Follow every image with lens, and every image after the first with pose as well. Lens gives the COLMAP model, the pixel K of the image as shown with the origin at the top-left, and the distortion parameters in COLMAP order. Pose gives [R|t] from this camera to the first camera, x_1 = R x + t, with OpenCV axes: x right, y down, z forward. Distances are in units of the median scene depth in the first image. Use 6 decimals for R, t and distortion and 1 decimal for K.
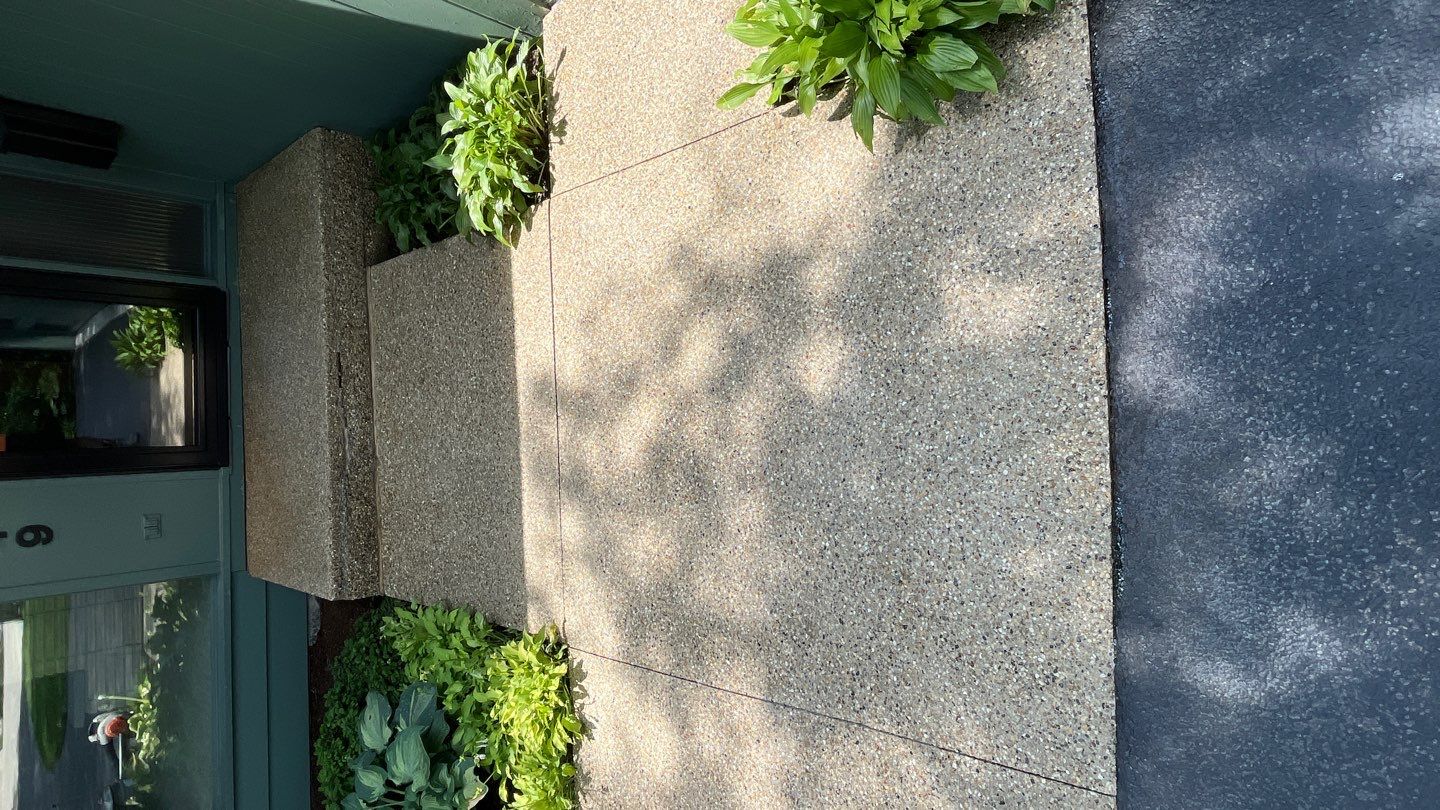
lens RADIAL K [[767.6, 0, 714.3], [0, 767.6, 405.6], [0, 0, 1]] dist [-0.003331, -0.002879]
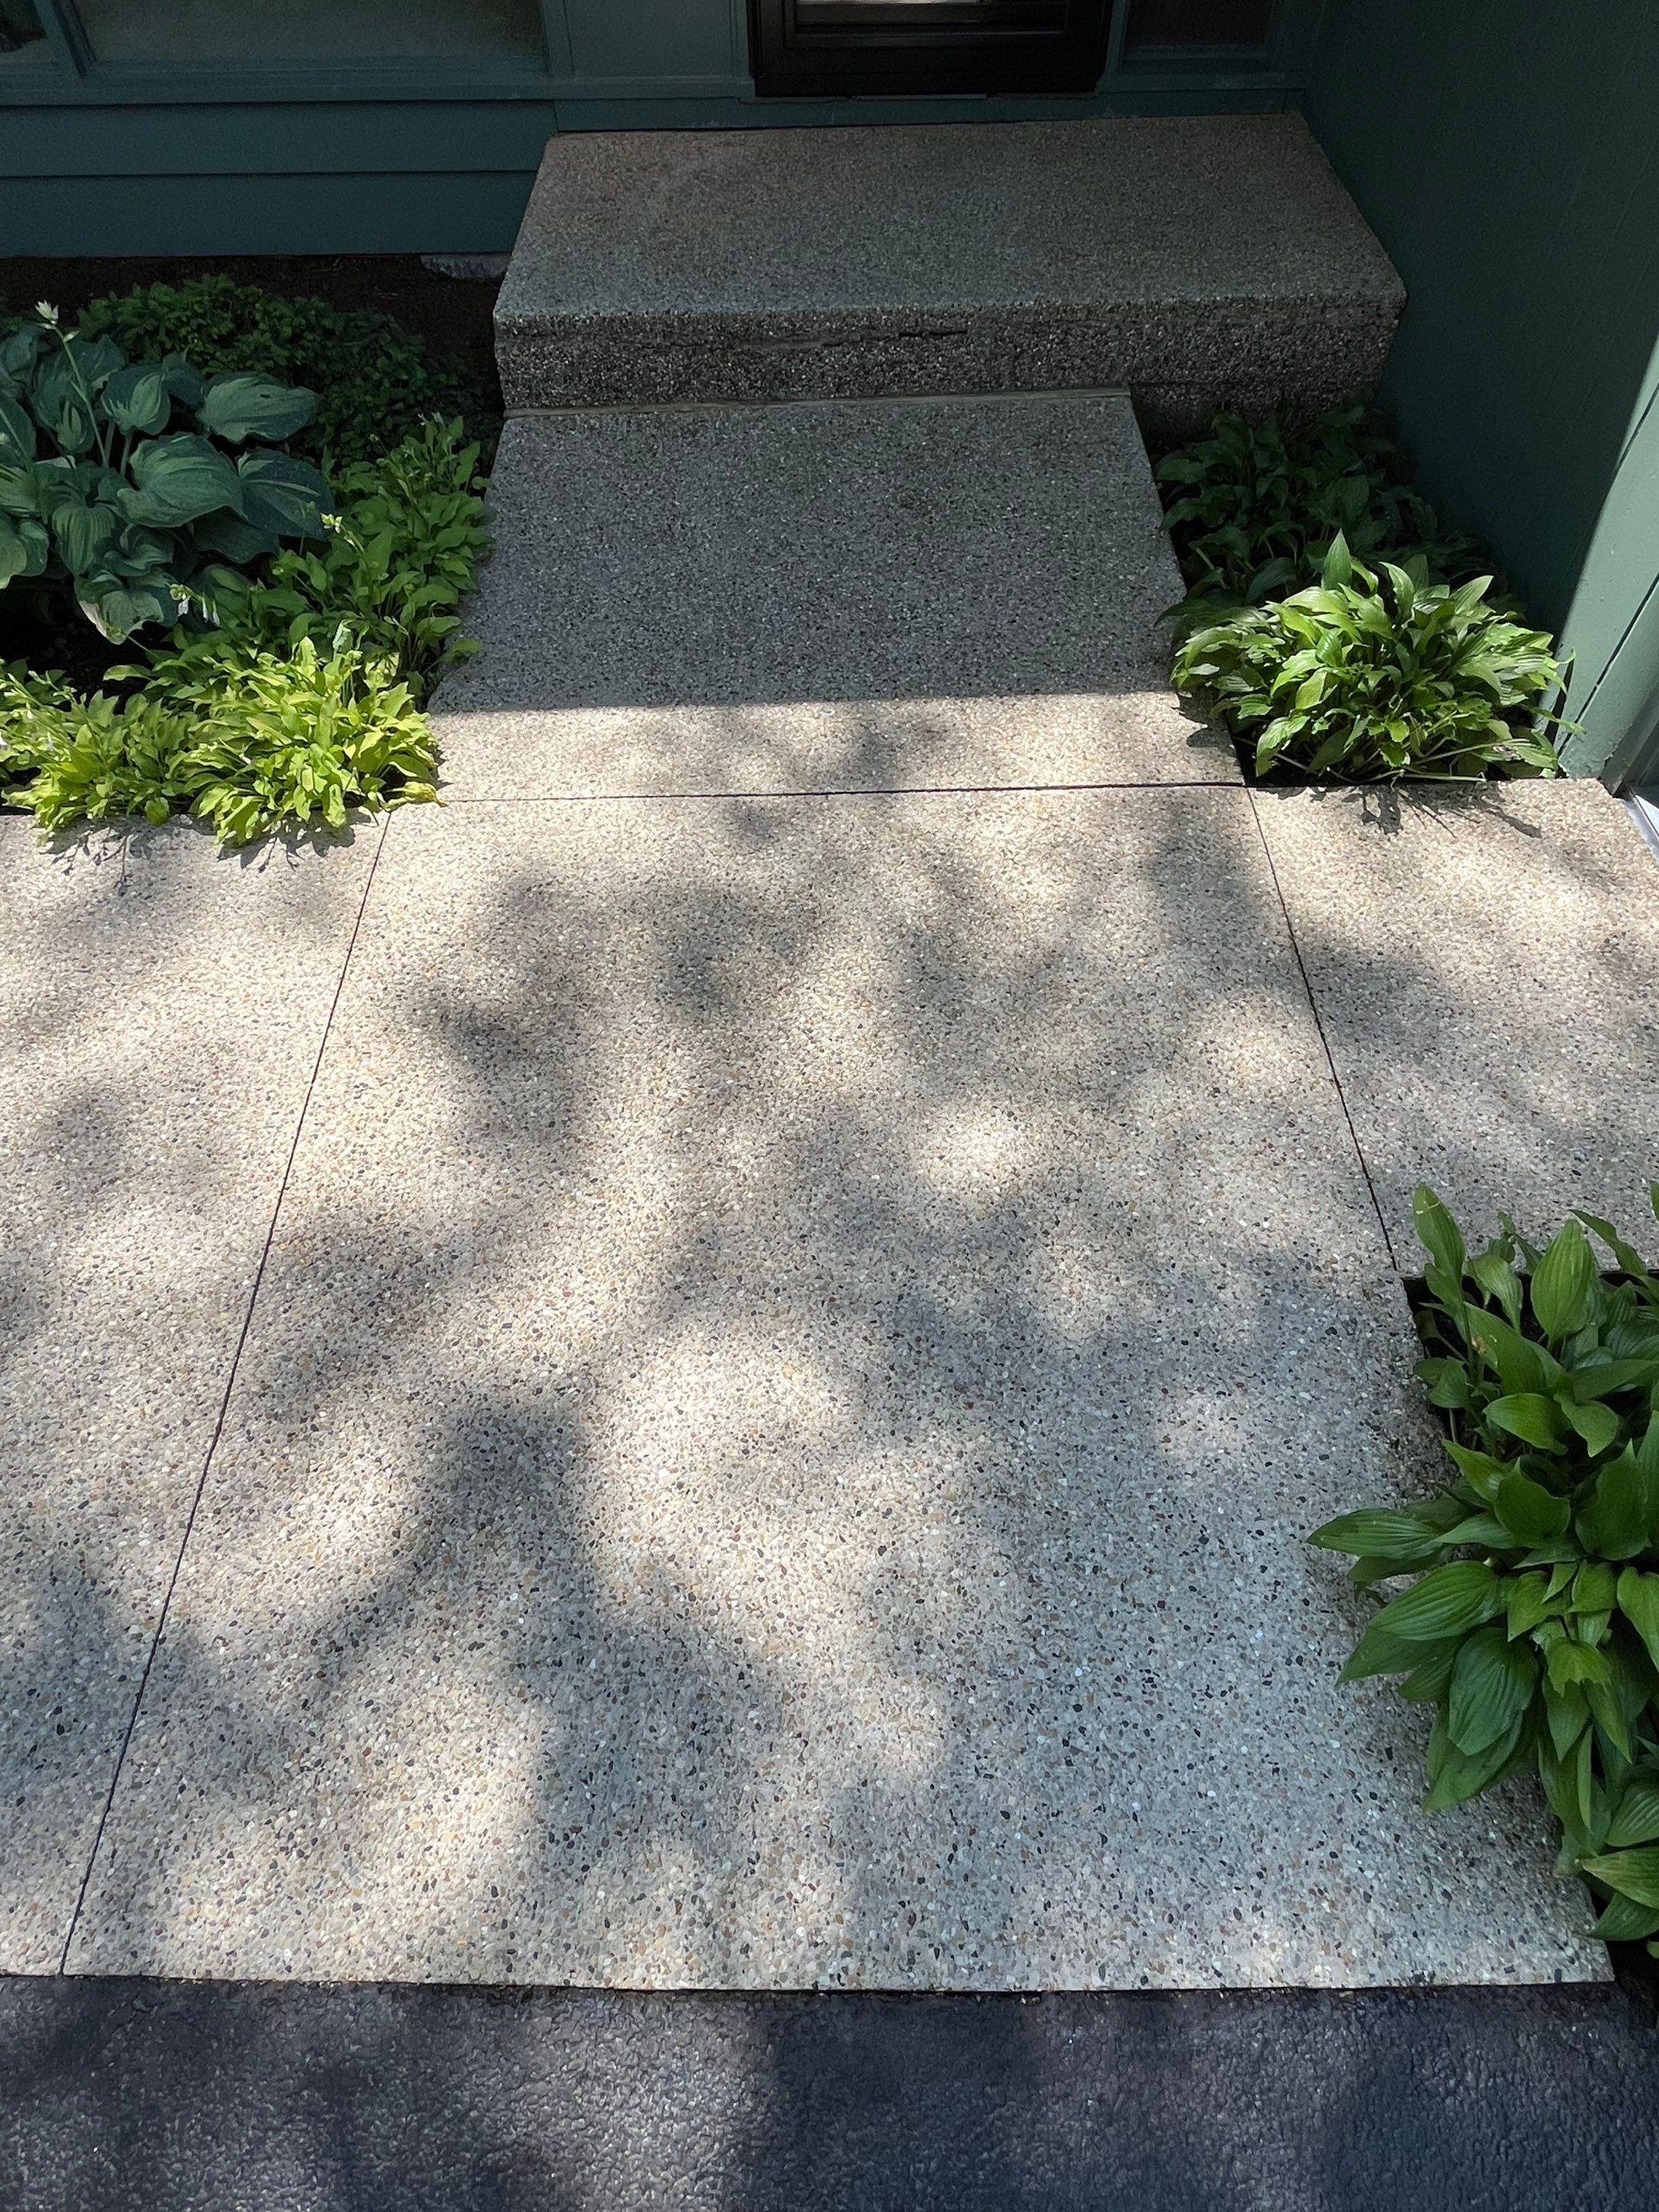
lens RADIAL K [[1265.2, 0, 834.5], [0, 1265.2, 1088.5], [0, 0, 1]] dist [-0.004789, -0.000562]
pose [[-0.020588, 0.992972, 0.116545, -0.103026], [-0.999422, -0.023594, 0.024479, -0.016391], [0.027057, -0.115974, 0.992884, 0.115262]]
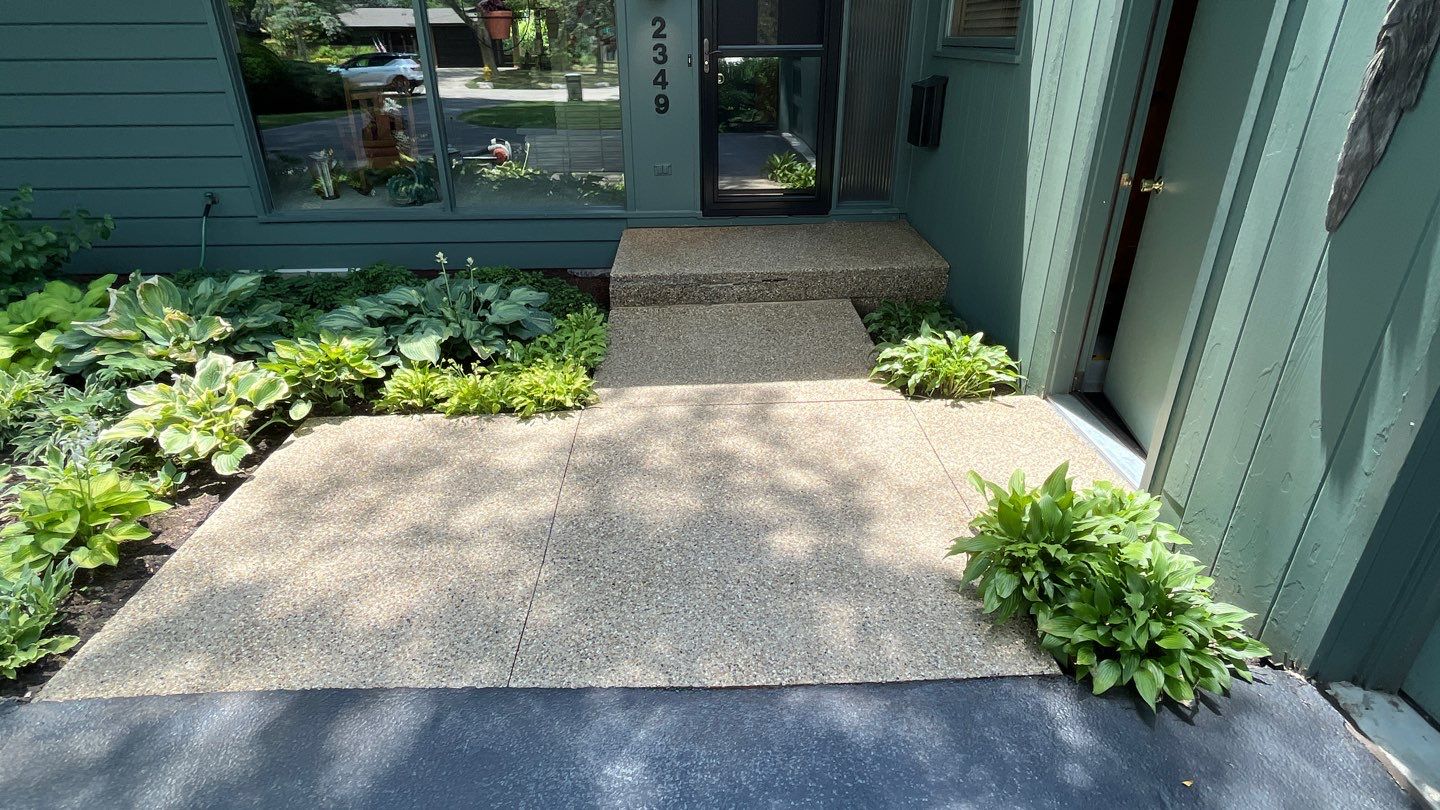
lens RADIAL K [[767.6, 0, 714.3], [0, 767.6, 405.6], [0, 0, 1]] dist [-0.003331, -0.002879]
pose [[-0.009835, 0.936785, -0.349766, 0.276801], [-0.999798, -0.003085, 0.019849, 0.046123], [0.017516, 0.349891, 0.936627, -0.292234]]
